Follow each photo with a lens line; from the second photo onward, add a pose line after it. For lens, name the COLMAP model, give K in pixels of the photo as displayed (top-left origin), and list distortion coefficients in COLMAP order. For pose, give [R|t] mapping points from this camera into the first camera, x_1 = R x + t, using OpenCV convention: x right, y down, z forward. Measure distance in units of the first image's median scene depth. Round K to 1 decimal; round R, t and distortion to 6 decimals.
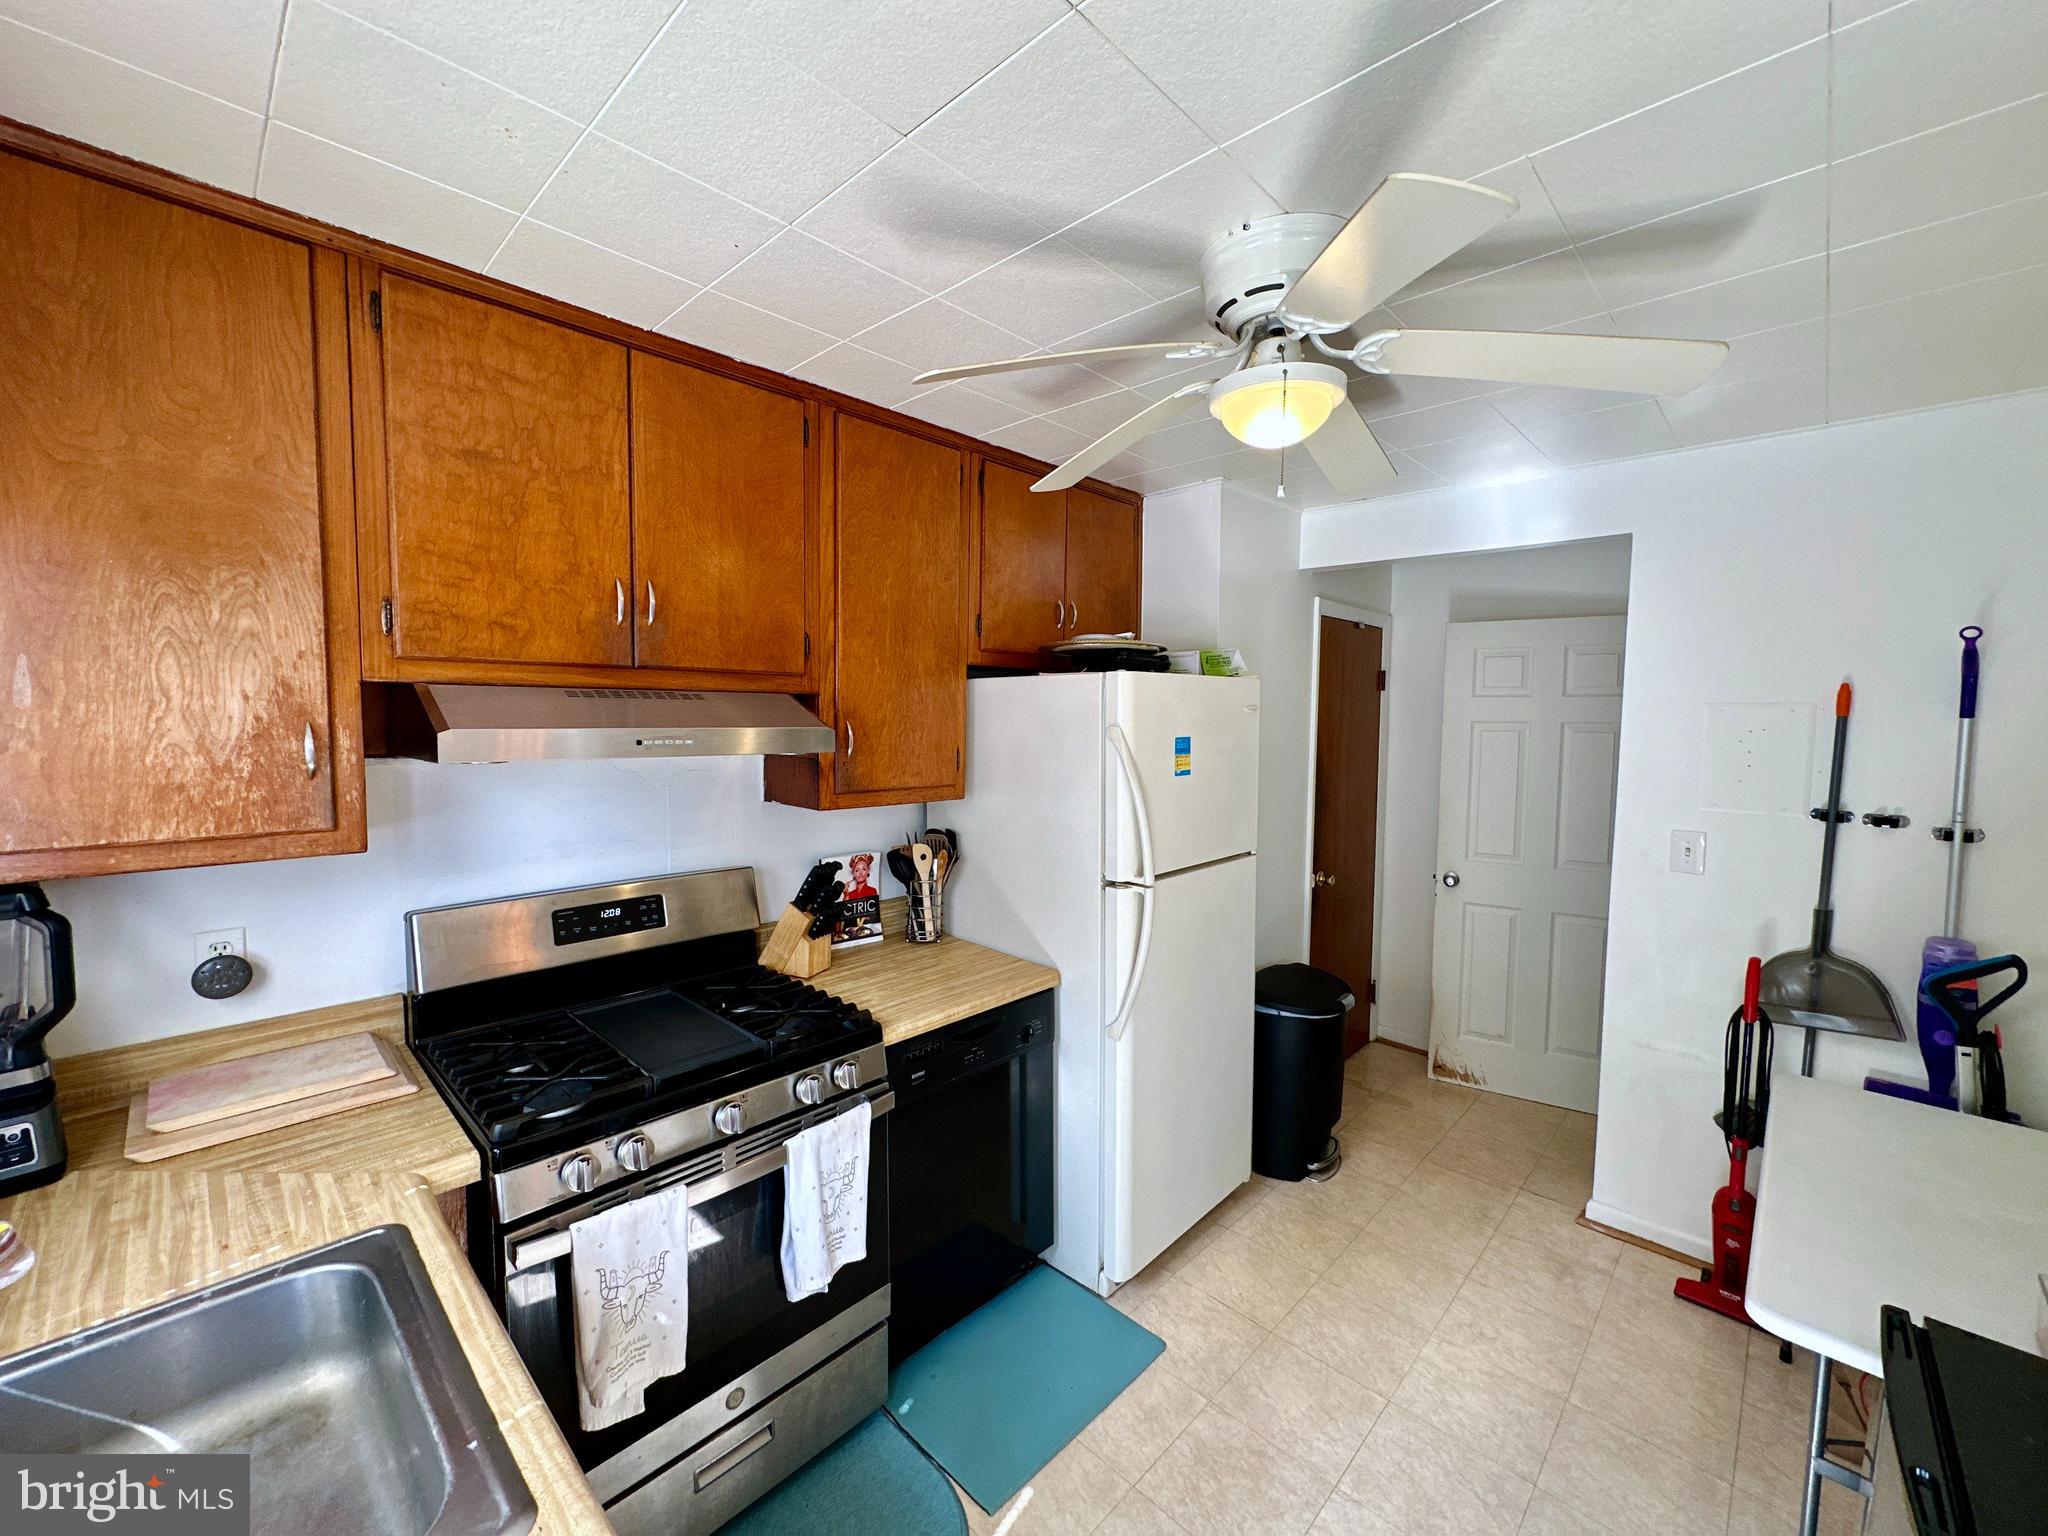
lens RADIAL K [[817.5, 0, 1024.0], [0, 817.5, 768.0], [0, 0, 1]] dist [-0.001819, -0.000875]
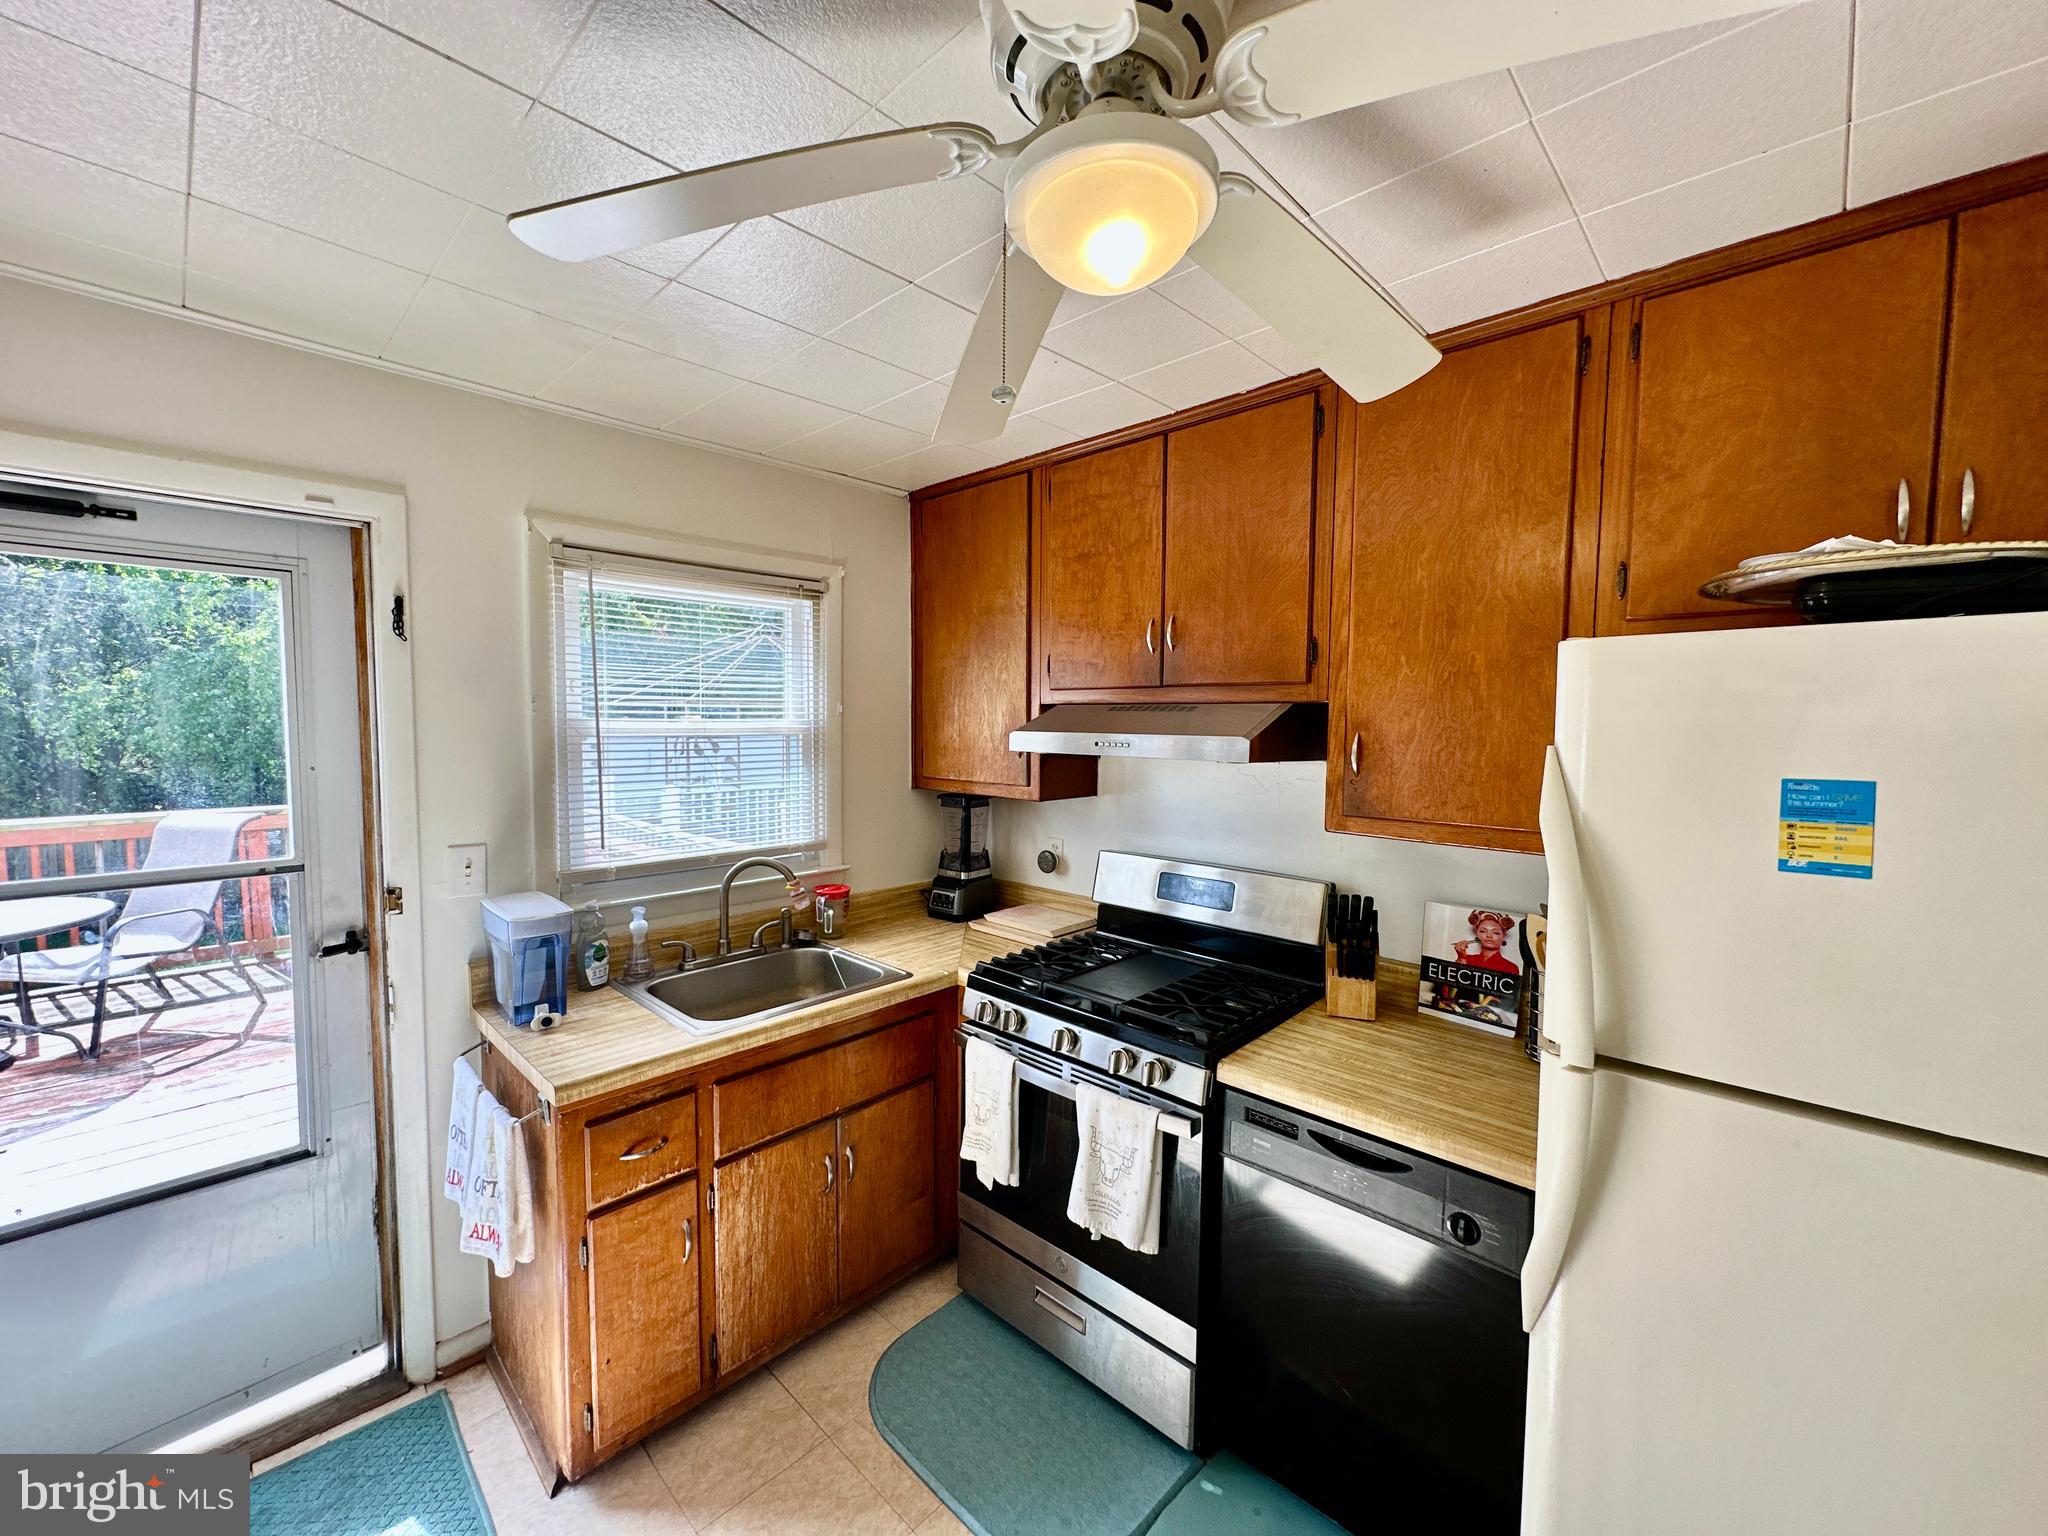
lens RADIAL K [[817.5, 0, 1024.0], [0, 817.5, 768.0], [0, 0, 1]] dist [-0.001819, -0.000875]
pose [[0.001148, 0.048381, -0.998828, 0.658931], [-0.077351, 0.995841, 0.048147, -0.035827], [0.997003, 0.077206, 0.004885, 0.667625]]
